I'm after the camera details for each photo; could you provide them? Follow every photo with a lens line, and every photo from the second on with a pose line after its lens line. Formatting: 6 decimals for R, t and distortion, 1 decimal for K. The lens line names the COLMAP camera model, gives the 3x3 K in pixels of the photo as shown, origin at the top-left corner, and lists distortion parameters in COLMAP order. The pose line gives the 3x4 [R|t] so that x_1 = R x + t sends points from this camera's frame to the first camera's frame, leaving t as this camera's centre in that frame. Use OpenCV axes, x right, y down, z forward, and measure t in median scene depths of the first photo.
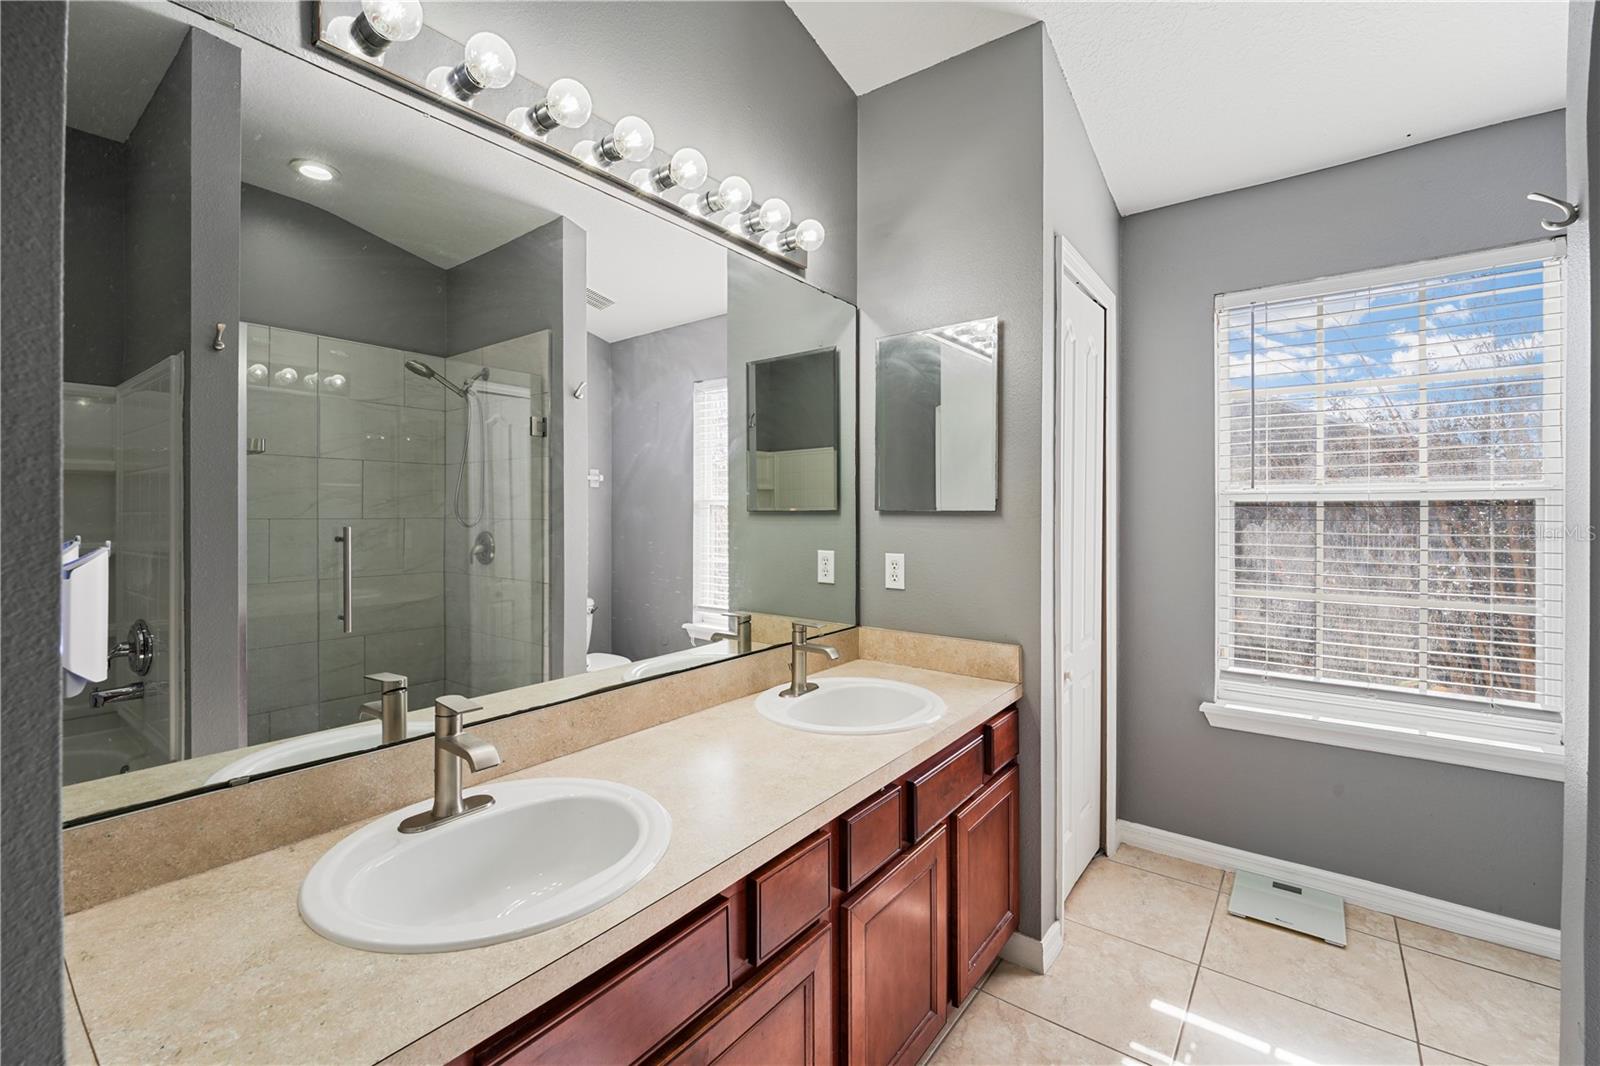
lens RADIAL K [[672.4, 0, 801.0], [0, 672.4, 515.4], [0, 0, 1]] dist [0.000217, -0.005727]
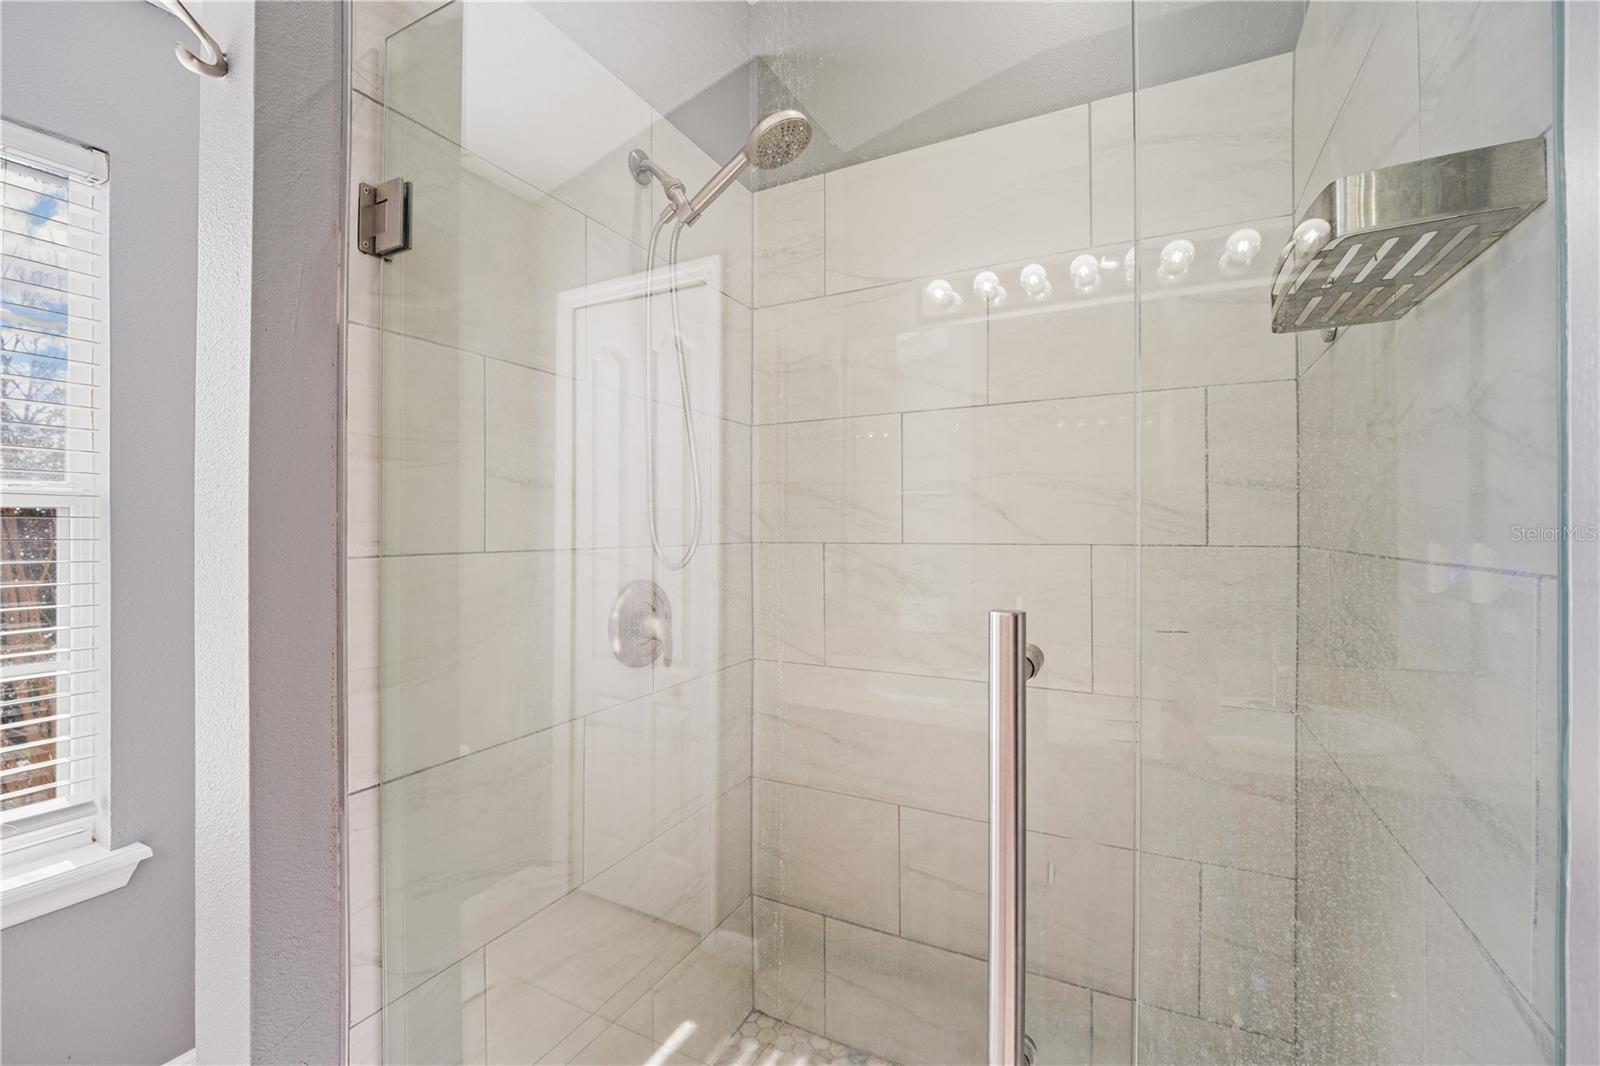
lens RADIAL K [[672.4, 0, 799.0], [0, 672.4, 531.7], [0, 0, 1]] dist [0.000217, -0.005727]
pose [[-0.184394, -0.000069, 0.982852, 0.262617], [-0.002966, 0.999995, -0.000486, -0.001221], [-0.982848, -0.003004, -0.184393, 0.349984]]
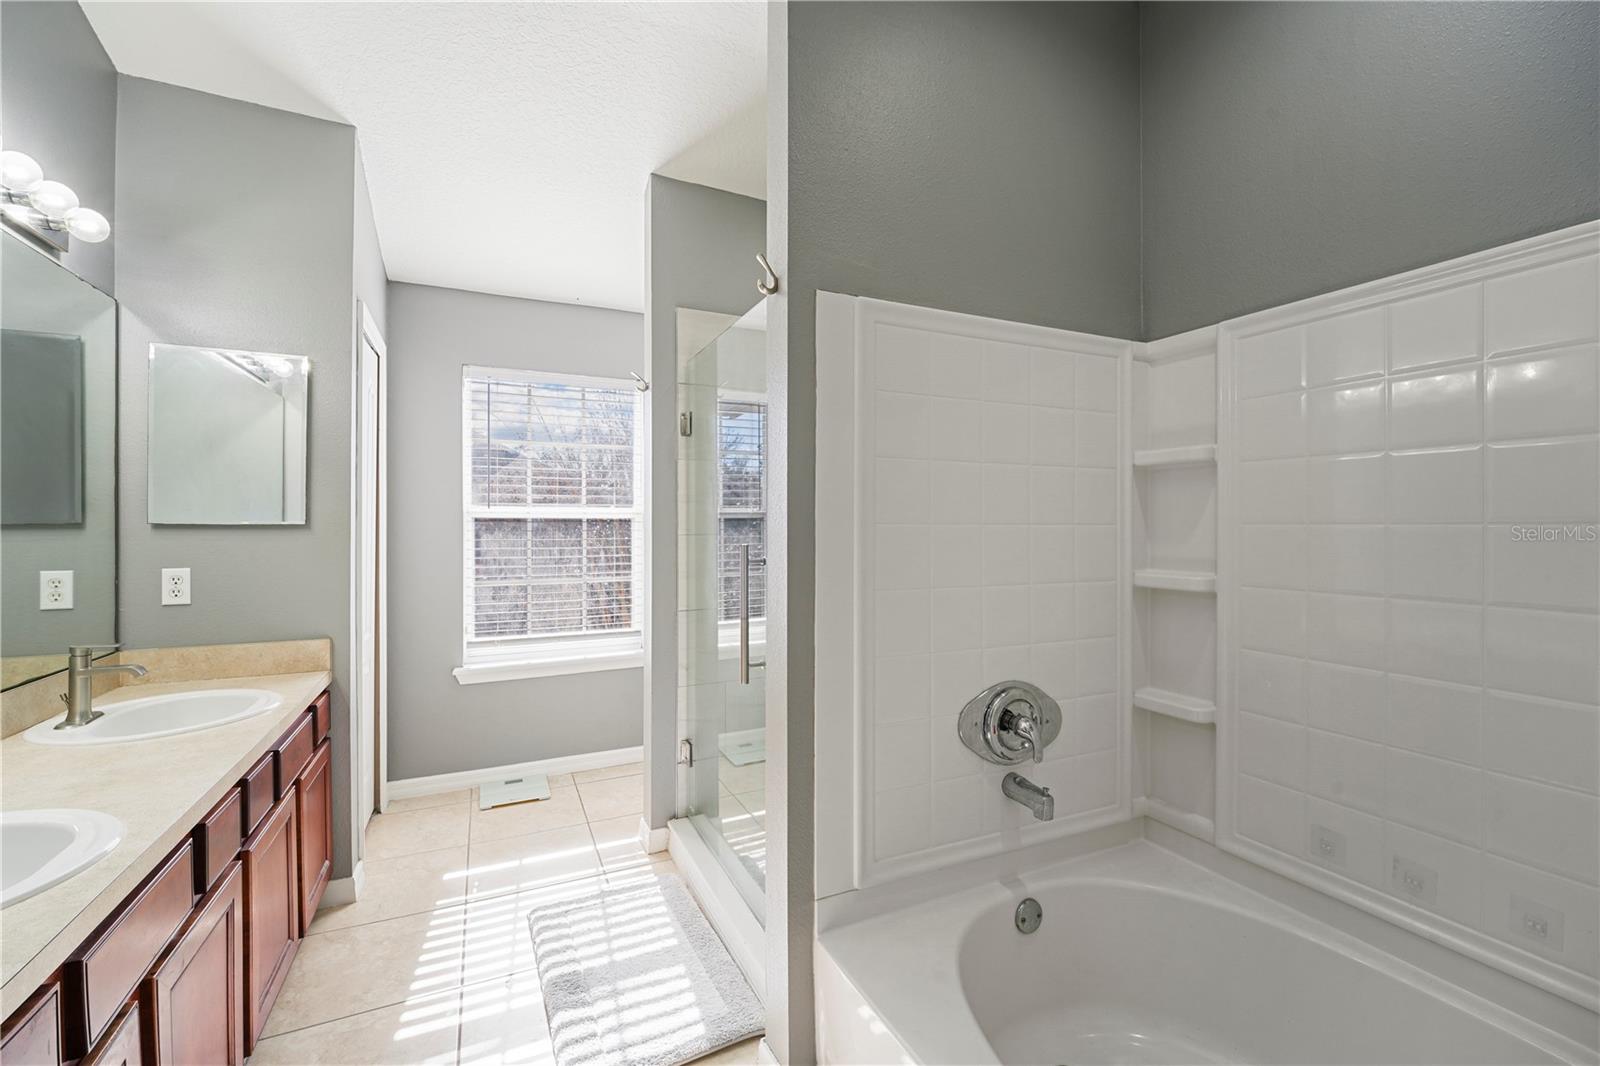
lens RADIAL K [[672.4, 0, 805.3], [0, 672.4, 526.9], [0, 0, 1]] dist [0.000217, -0.005727]
pose [[0.454917, -0.001970, 0.890532, -0.330834], [0.003243, 0.999995, 0.000555, -0.000551], [-0.890528, 0.002635, 0.454921, -0.271897]]
